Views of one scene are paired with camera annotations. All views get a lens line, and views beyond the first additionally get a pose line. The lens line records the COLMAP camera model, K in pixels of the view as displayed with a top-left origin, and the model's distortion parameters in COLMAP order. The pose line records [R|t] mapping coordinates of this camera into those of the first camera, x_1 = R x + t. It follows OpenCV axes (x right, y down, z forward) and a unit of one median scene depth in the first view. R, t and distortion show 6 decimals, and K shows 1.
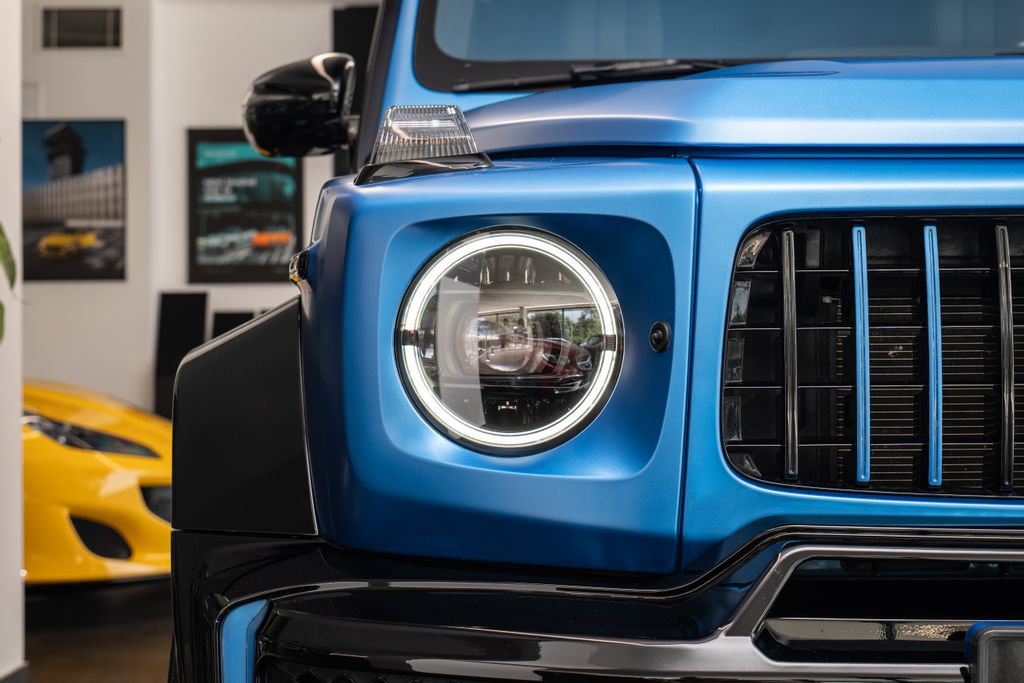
lens RADIAL K [[1743.6, 0, 513.9], [0, 1743.6, 340.4], [0, 0, 1]] dist [0.031410, 0.000000]
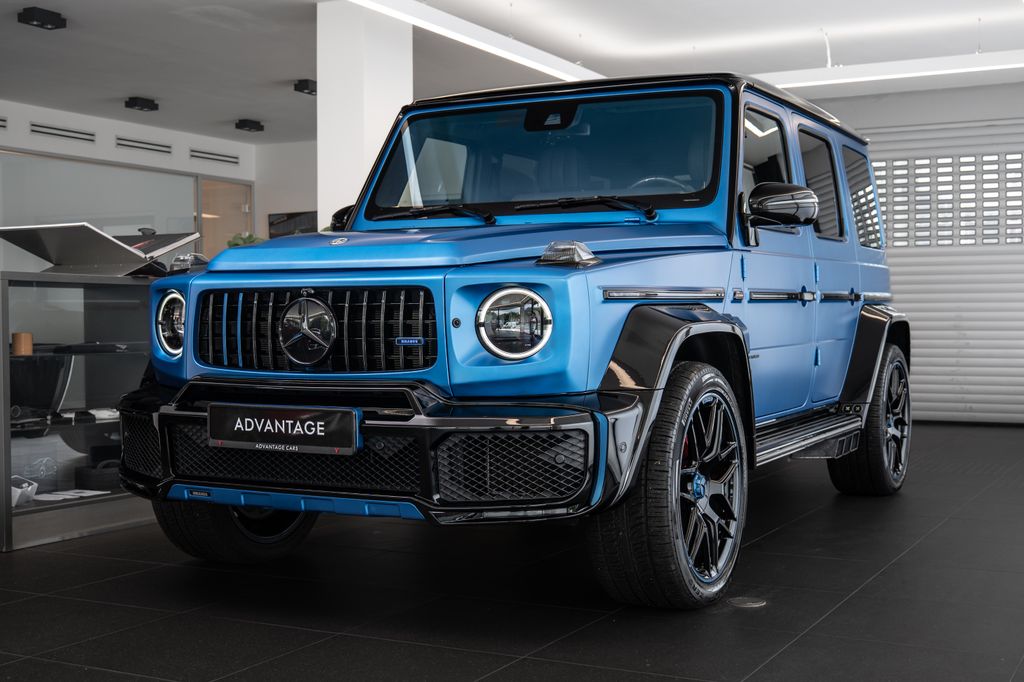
lens RADIAL K [[1308.9, 0, 511.3], [0, 1308.9, 346.0], [0, 0, 1]] dist [0.023637, 0.000000]
pose [[0.874515, 0.017227, -0.484693, 1.128402], [0.006326, 0.998879, 0.046916, -0.044654], [0.484957, -0.044095, 0.873425, -0.594352]]
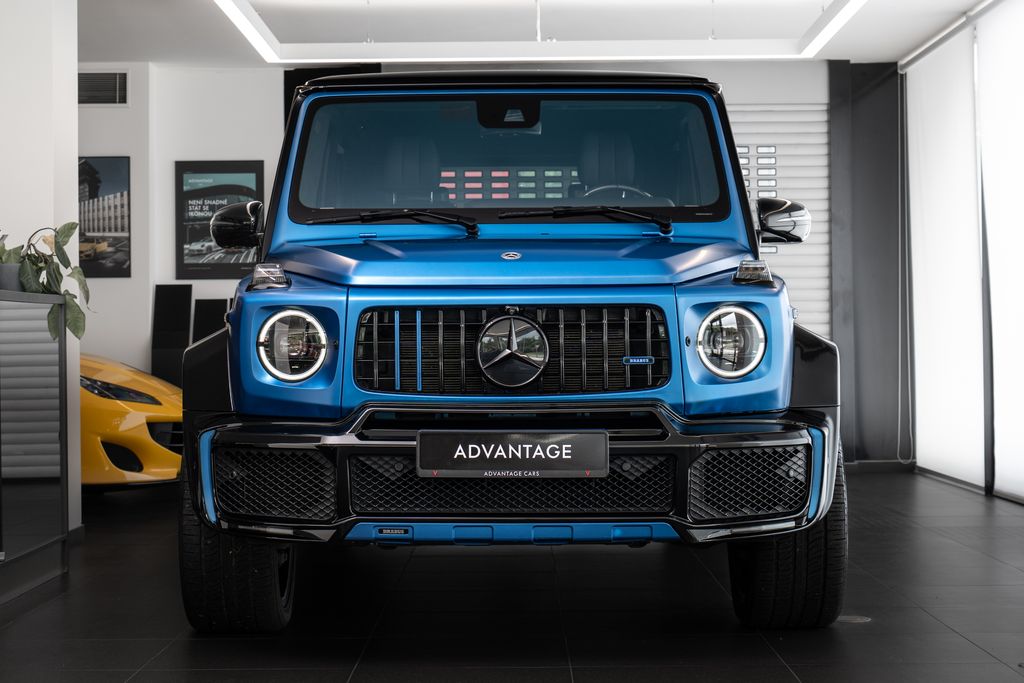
lens RADIAL K [[2073.2, 0, 510.5], [0, 2073.2, 339.7], [0, 0, 1]] dist [0.047018, 0.000000]
pose [[0.999815, 0.001540, -0.019198, 0.270999], [-0.001151, 0.999794, 0.020256, -0.050475], [0.019225, -0.020231, 0.999610, -1.592451]]
